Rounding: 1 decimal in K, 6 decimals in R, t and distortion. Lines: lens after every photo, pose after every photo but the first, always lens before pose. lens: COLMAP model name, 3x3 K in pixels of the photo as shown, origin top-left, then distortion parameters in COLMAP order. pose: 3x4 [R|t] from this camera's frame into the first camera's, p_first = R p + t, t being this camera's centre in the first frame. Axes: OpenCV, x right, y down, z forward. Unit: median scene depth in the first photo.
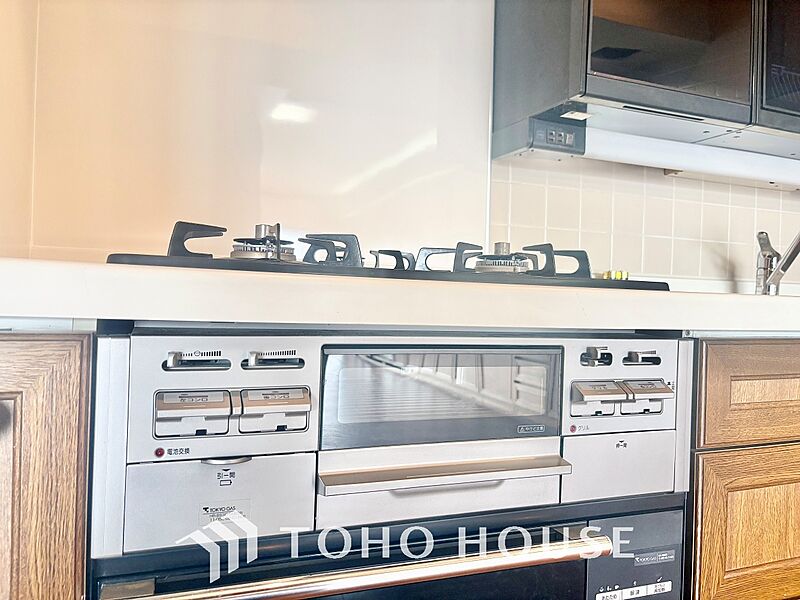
lens RADIAL K [[627.3, 0, 398.1], [0, 627.3, 301.0], [0, 0, 1]] dist [0.013935, -0.022522]
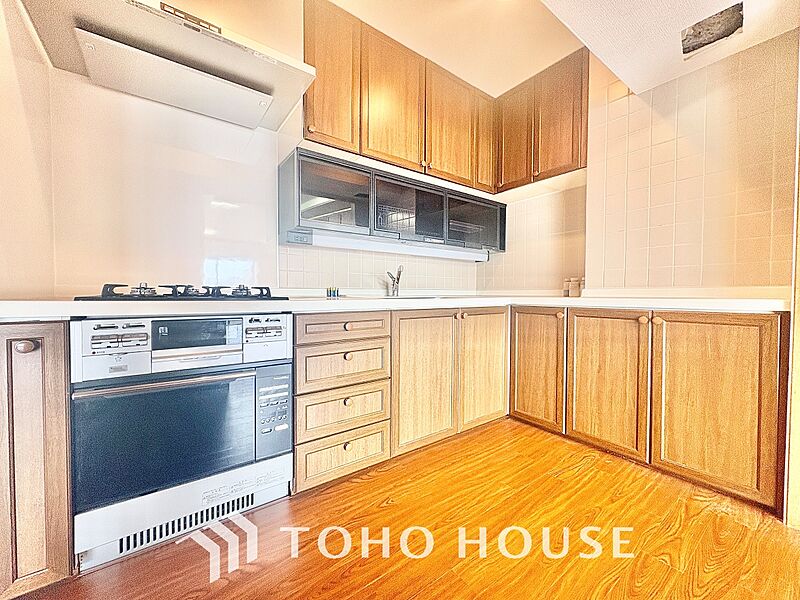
lens RADIAL K [[320.7, 0, 401.9], [0, 320.7, 301.0], [0, 0, 1]] dist [0.001282, 0.000604]
pose [[0.967628, -0.031507, 0.250408, 0.711268], [0.026202, 0.999357, 0.024490, -0.043070], [-0.251018, -0.017136, 0.967831, -0.988491]]
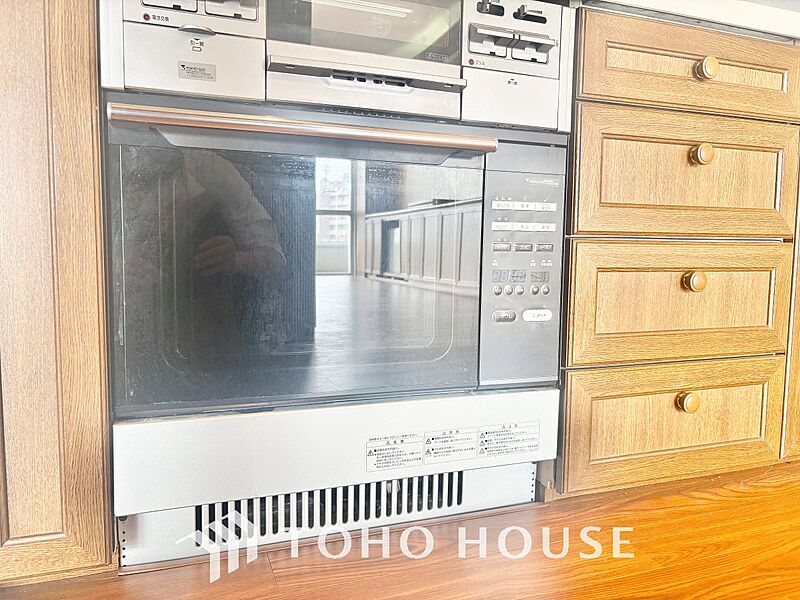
lens RADIAL K [[627.3, 0, 400.9], [0, 627.3, 299.0], [0, 0, 1]] dist [0.013935, -0.022522]
pose [[0.999854, -0.012710, -0.011390, 0.151498], [0.013628, 0.996332, 0.084480, 0.611992], [0.010275, -0.084623, 0.996360, -0.344285]]
